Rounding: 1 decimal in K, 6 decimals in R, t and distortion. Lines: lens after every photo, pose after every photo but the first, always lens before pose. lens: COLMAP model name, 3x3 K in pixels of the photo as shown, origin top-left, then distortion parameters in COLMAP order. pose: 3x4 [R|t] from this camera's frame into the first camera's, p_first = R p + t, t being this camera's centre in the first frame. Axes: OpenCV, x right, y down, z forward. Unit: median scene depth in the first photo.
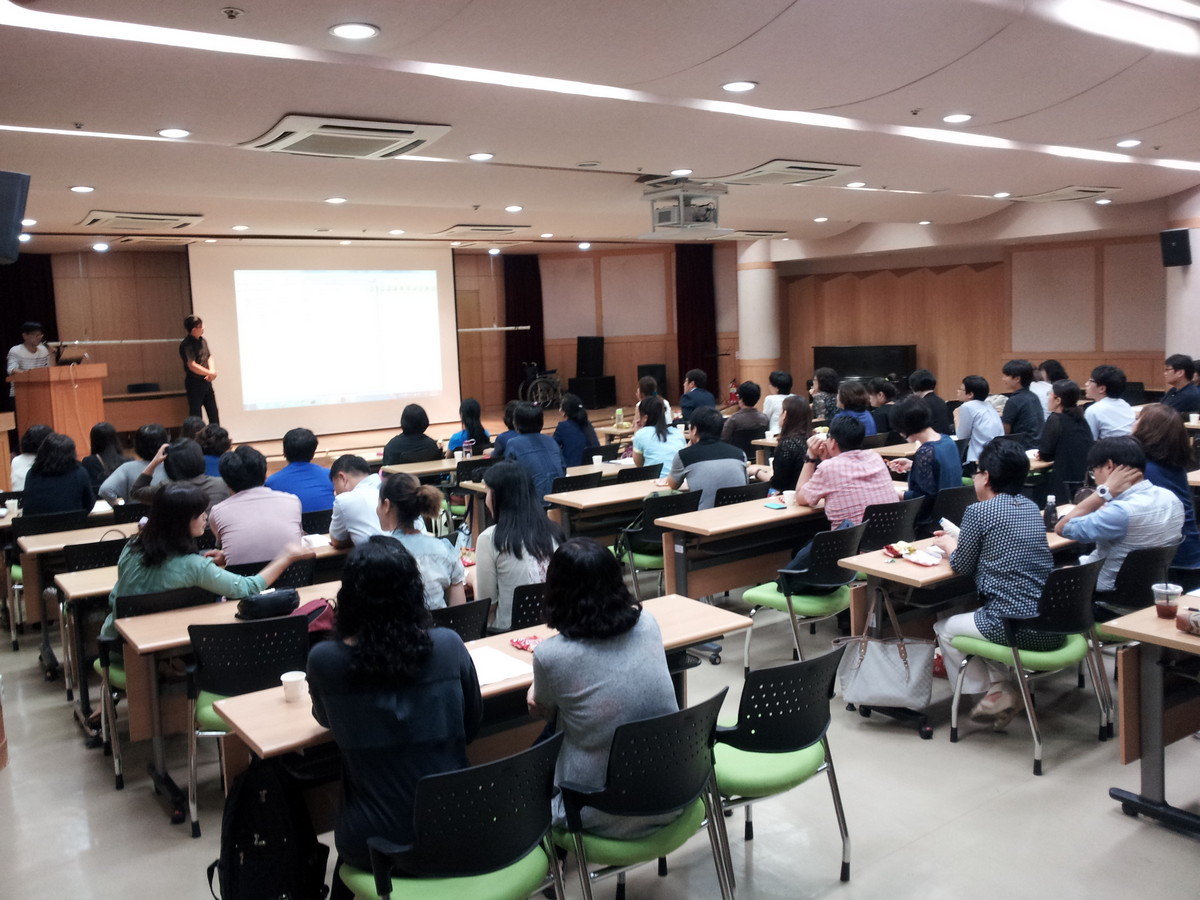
lens RADIAL K [[1057.8, 0, 599.4], [0, 1057.8, 450.1], [0, 0, 1]] dist [-0.007625, -0.012571]
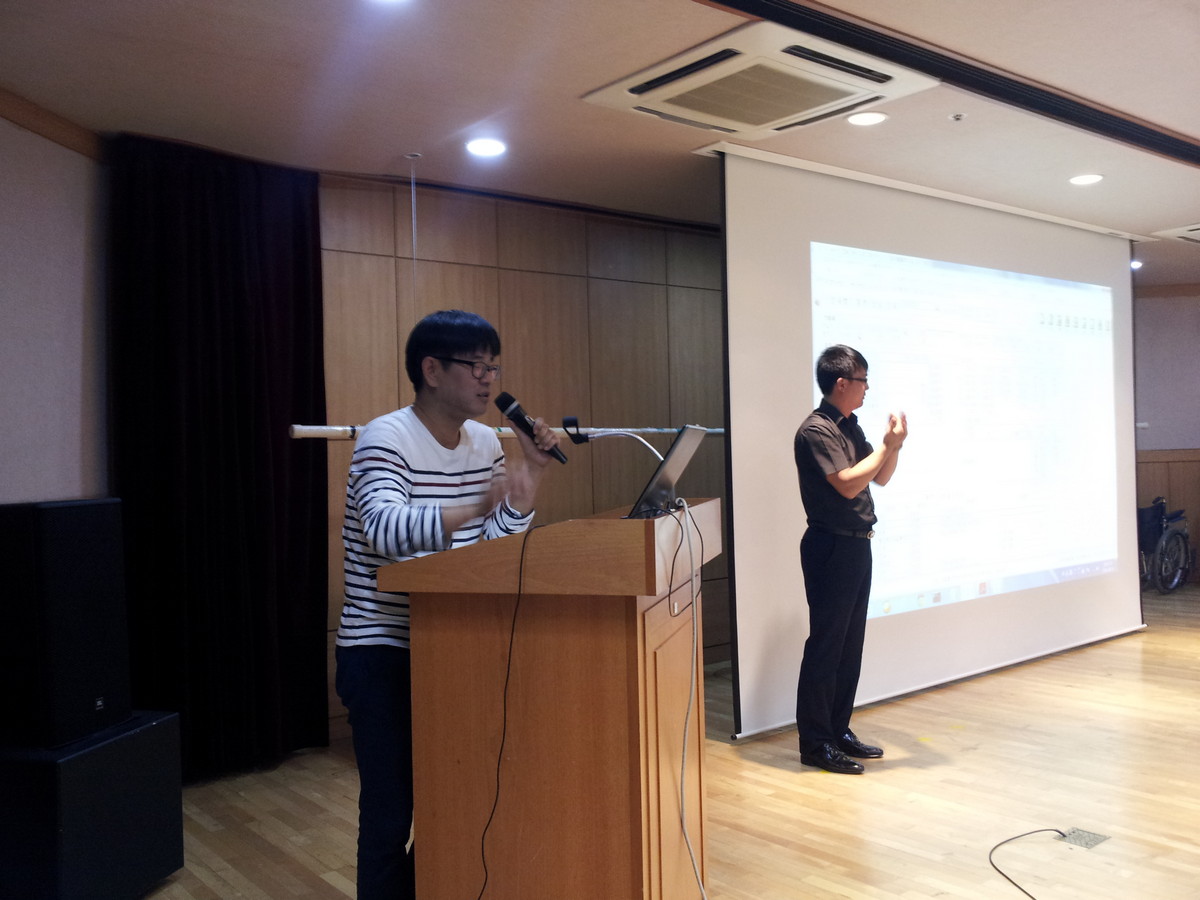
lens RADIAL K [[1057.8, 0, 600.1], [0, 1057.8, 446.6], [0, 0, 1]] dist [-0.007625, -0.012571]
pose [[0.999248, 0.008905, 0.037732, -0.408704], [-0.004273, 0.992630, -0.121110, -0.052893], [-0.038532, 0.120858, 0.991922, 0.617446]]
